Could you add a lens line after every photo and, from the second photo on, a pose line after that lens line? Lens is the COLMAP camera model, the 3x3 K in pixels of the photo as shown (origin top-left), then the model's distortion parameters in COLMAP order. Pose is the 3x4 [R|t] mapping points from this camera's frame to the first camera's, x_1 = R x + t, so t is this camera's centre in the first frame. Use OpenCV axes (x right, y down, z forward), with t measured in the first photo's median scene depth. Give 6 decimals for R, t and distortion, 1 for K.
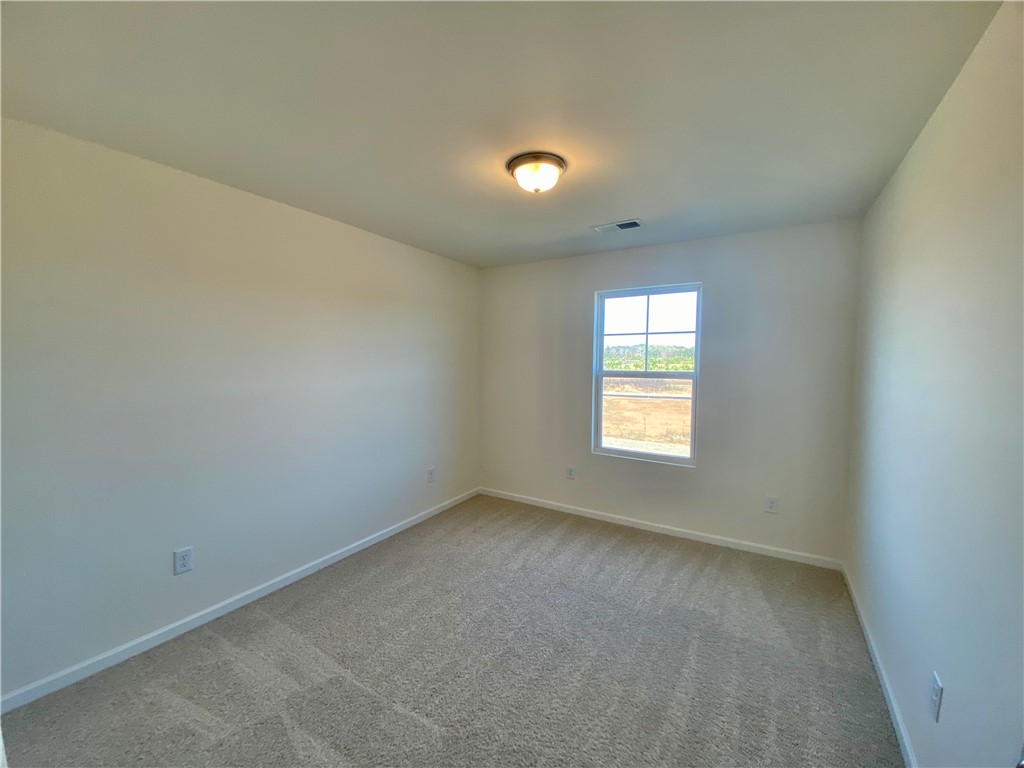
lens RADIAL K [[416.7, 0, 499.4], [0, 416.7, 391.8], [0, 0, 1]] dist [-0.002069, -0.001244]
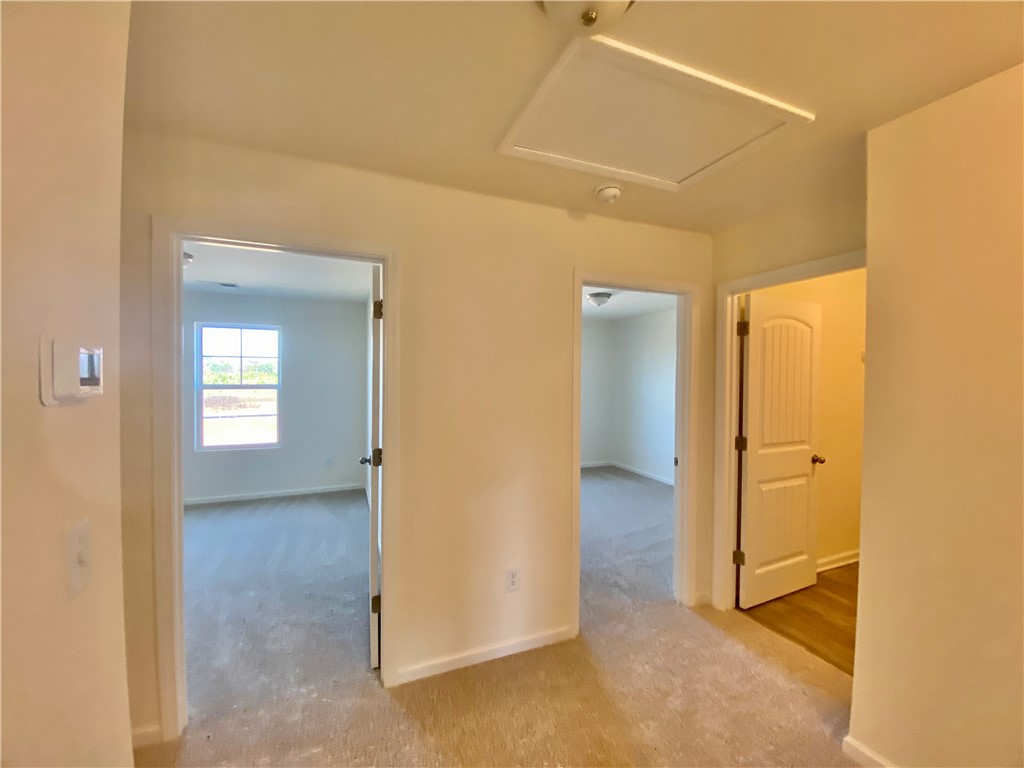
lens RADIAL K [[416.7, 0, 511.0], [0, 416.7, 380.8], [0, 0, 1]] dist [-0.002069, -0.001244]
pose [[0.574414, -0.004046, 0.818555, -0.279769], [0.056531, 0.997796, -0.034737, 0.040004], [-0.816611, 0.066227, 0.573377, -0.552698]]
